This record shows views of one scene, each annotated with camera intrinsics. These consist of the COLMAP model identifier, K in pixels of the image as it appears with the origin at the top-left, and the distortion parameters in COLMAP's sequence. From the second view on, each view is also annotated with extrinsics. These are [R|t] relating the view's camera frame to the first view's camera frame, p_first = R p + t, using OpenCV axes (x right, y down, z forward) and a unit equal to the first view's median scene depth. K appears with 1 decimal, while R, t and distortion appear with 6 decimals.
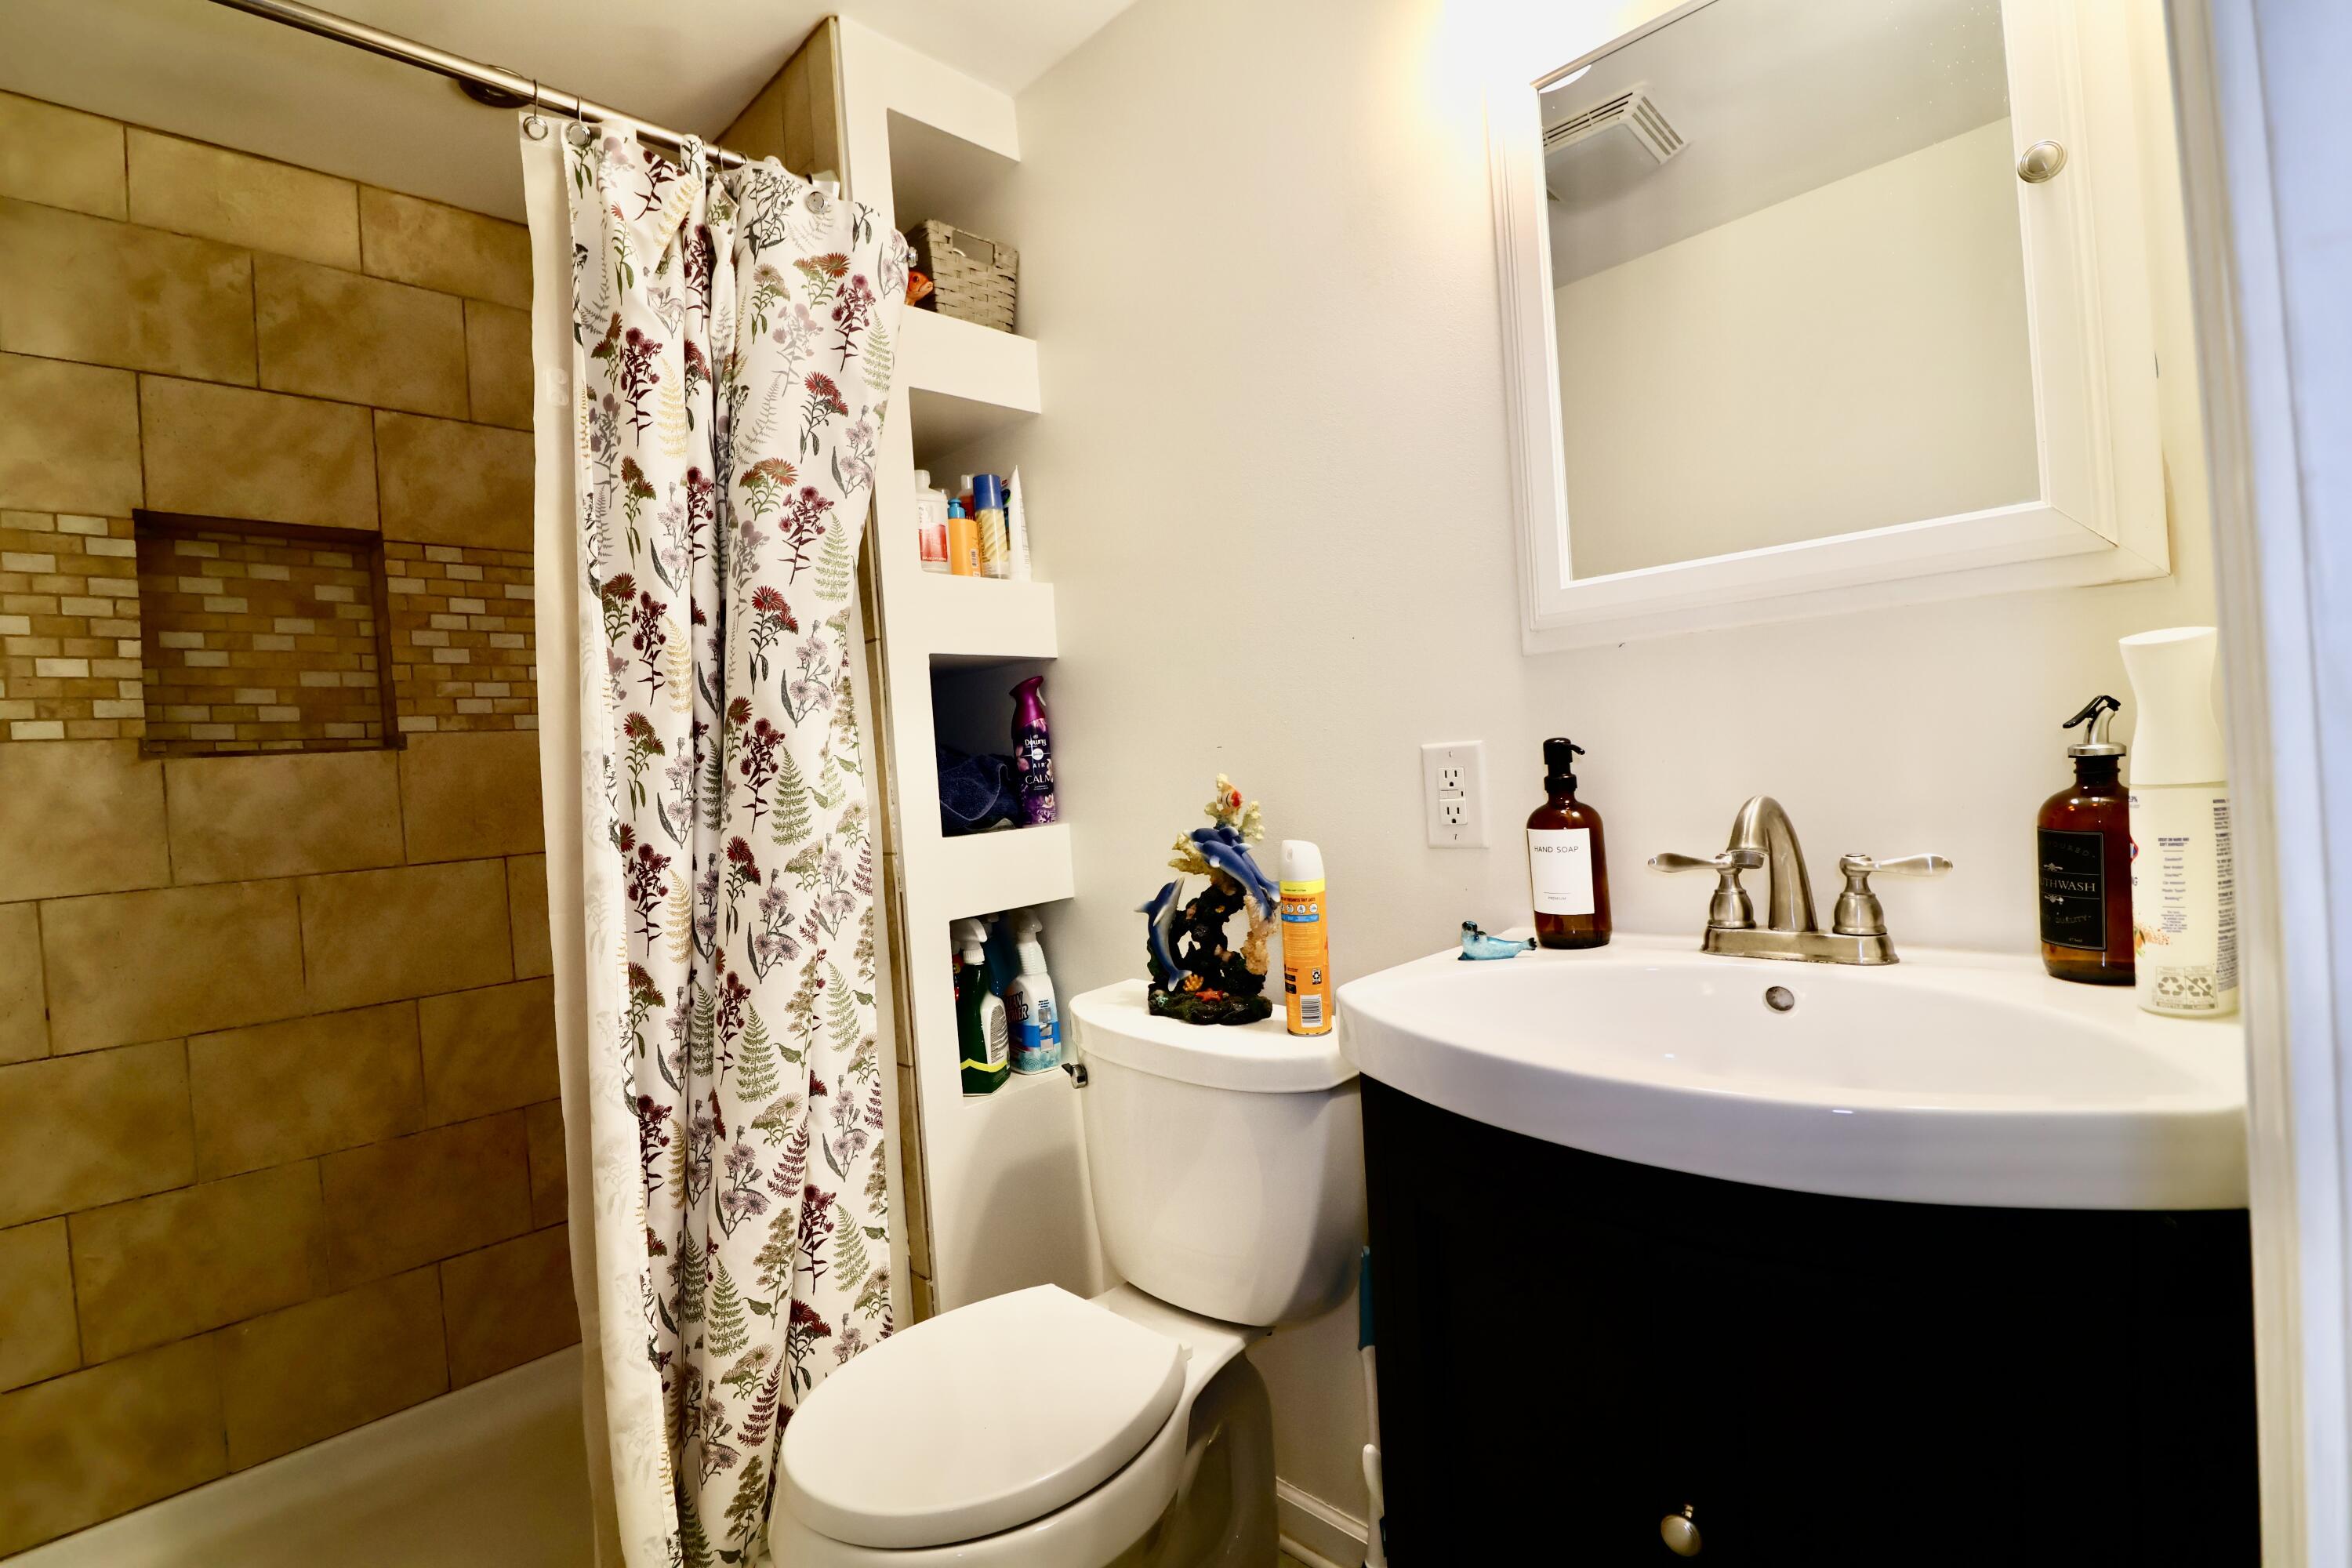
lens RADIAL K [[1099.8, 0, 1173.2], [0, 1099.8, 765.6], [0, 0, 1]] dist [-0.004790, -0.008606]
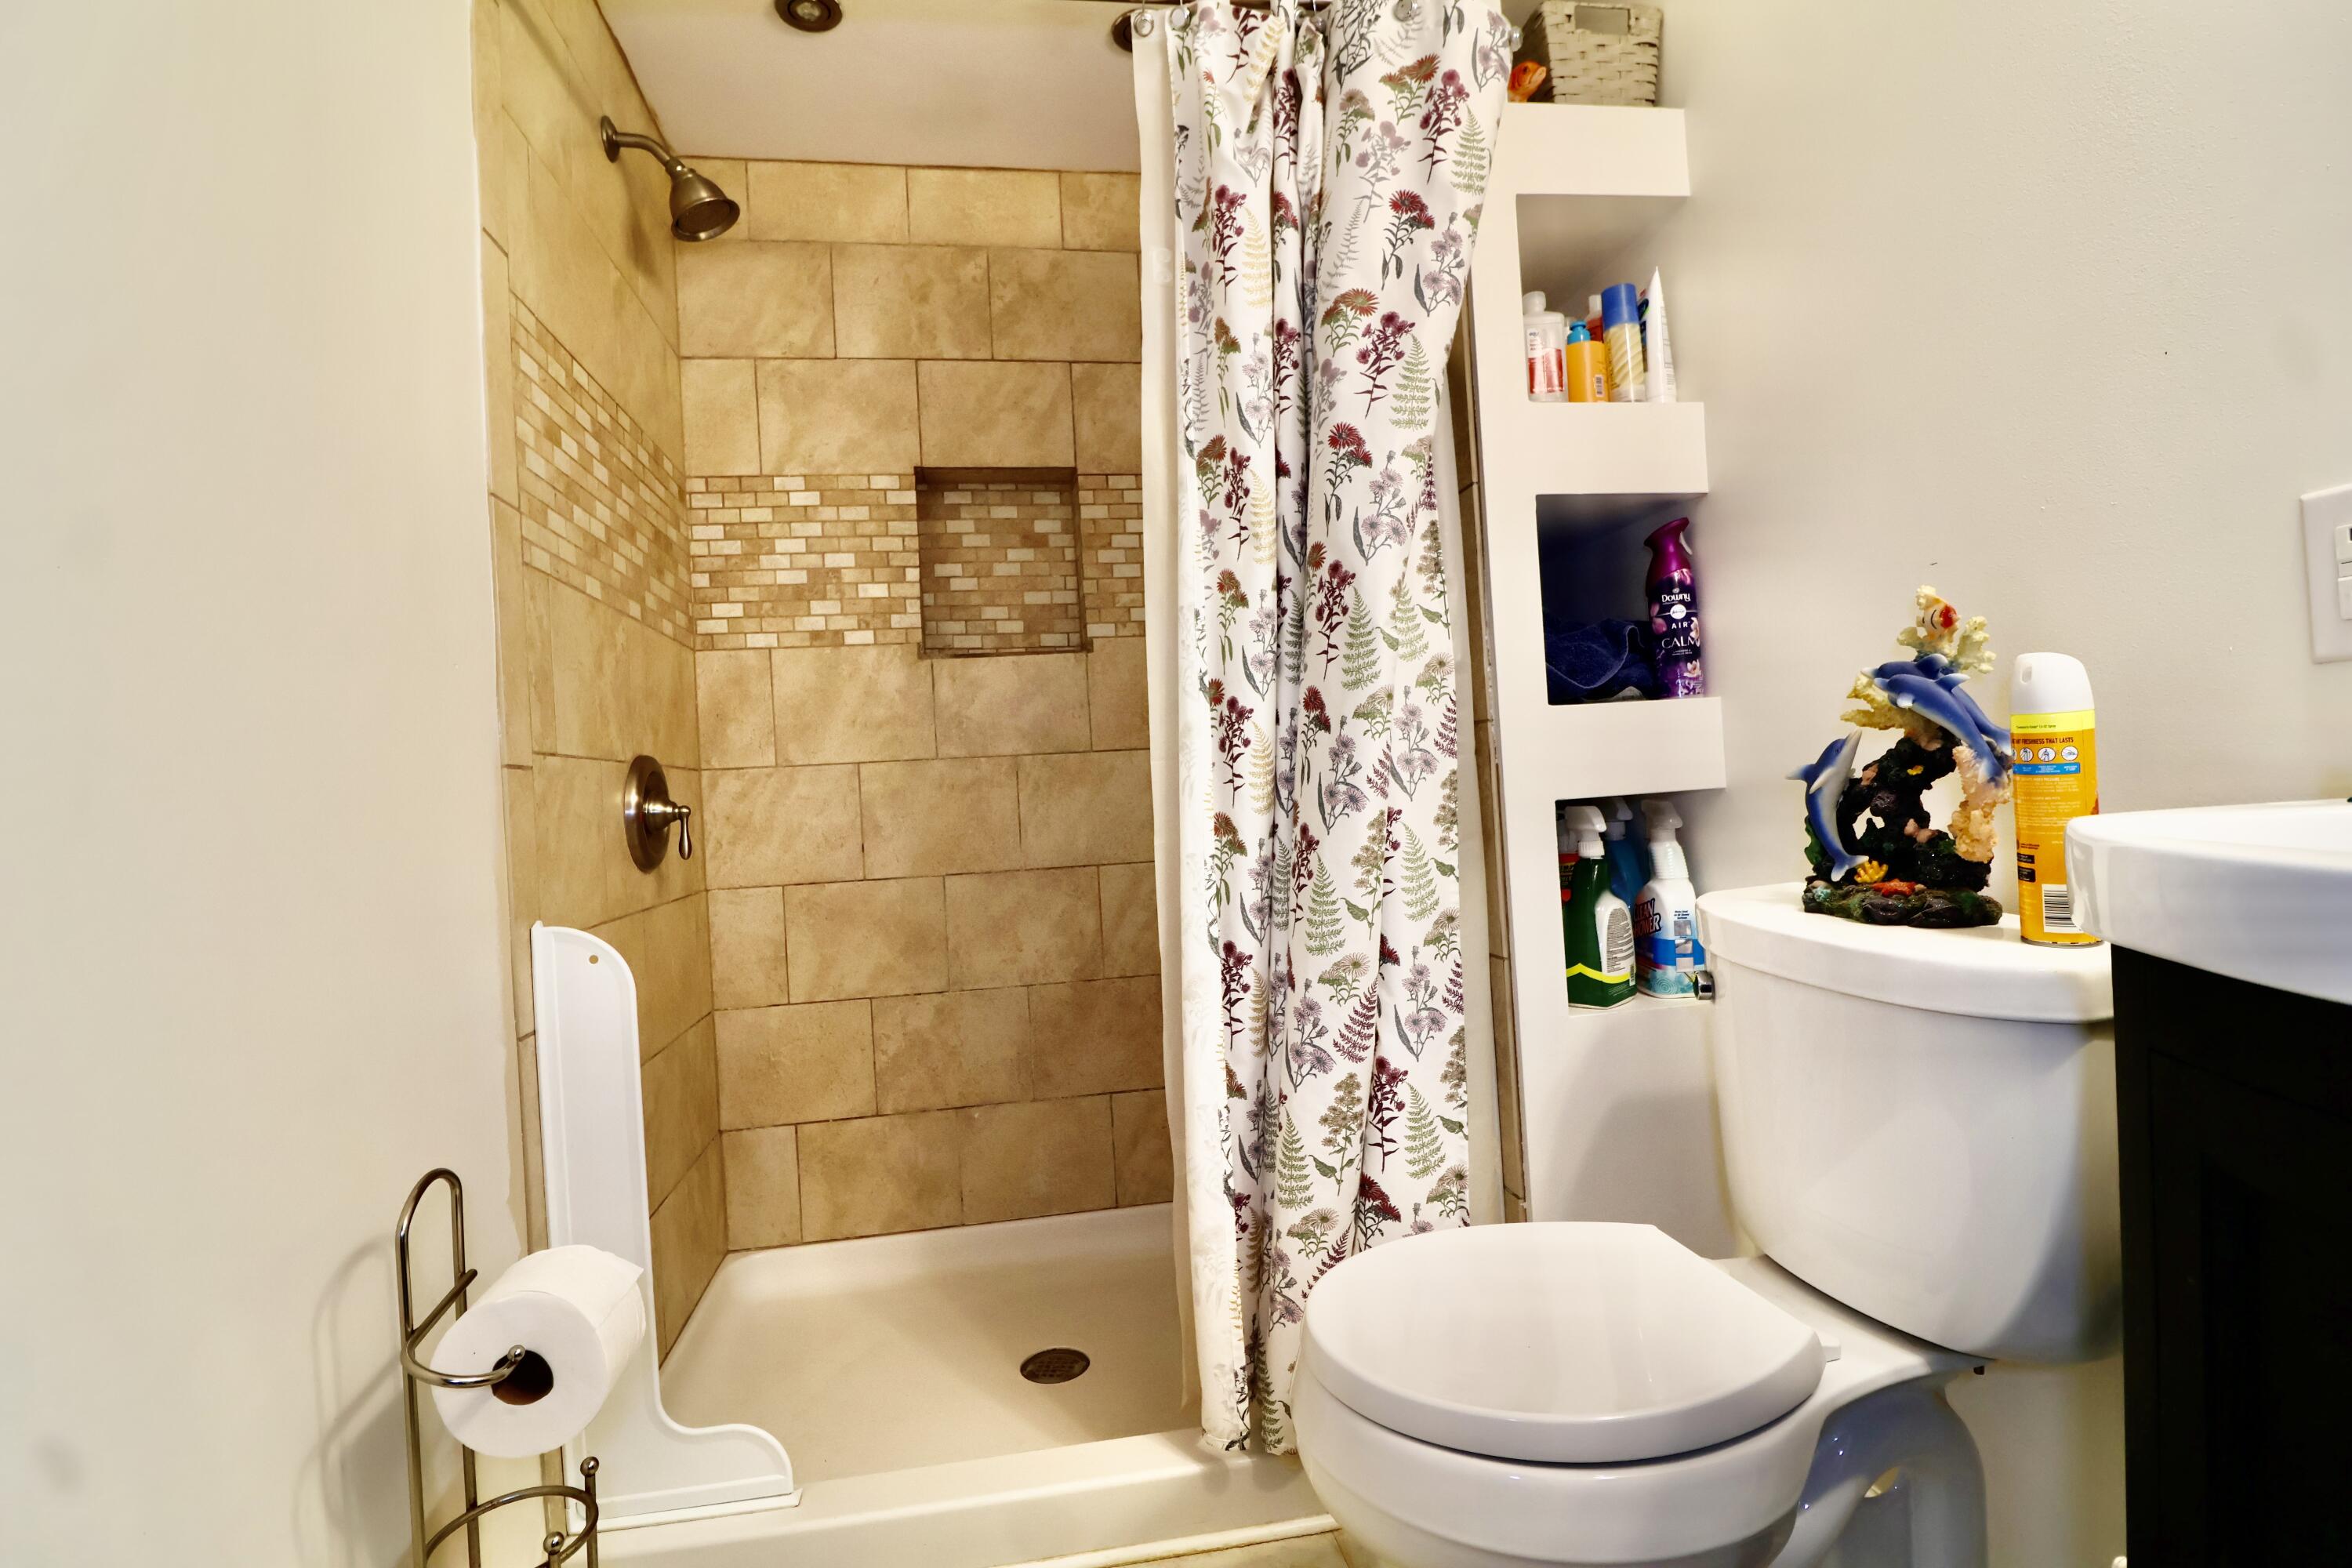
lens RADIAL K [[1099.8, 0, 1170.2], [0, 1099.8, 791.2], [0, 0, 1]] dist [-0.004790, -0.008606]
pose [[0.801478, 0.016651, -0.597792, 0.077230], [0.000336, 0.999600, 0.028294, 0.118936], [0.598024, -0.022878, 0.801152, 0.133585]]
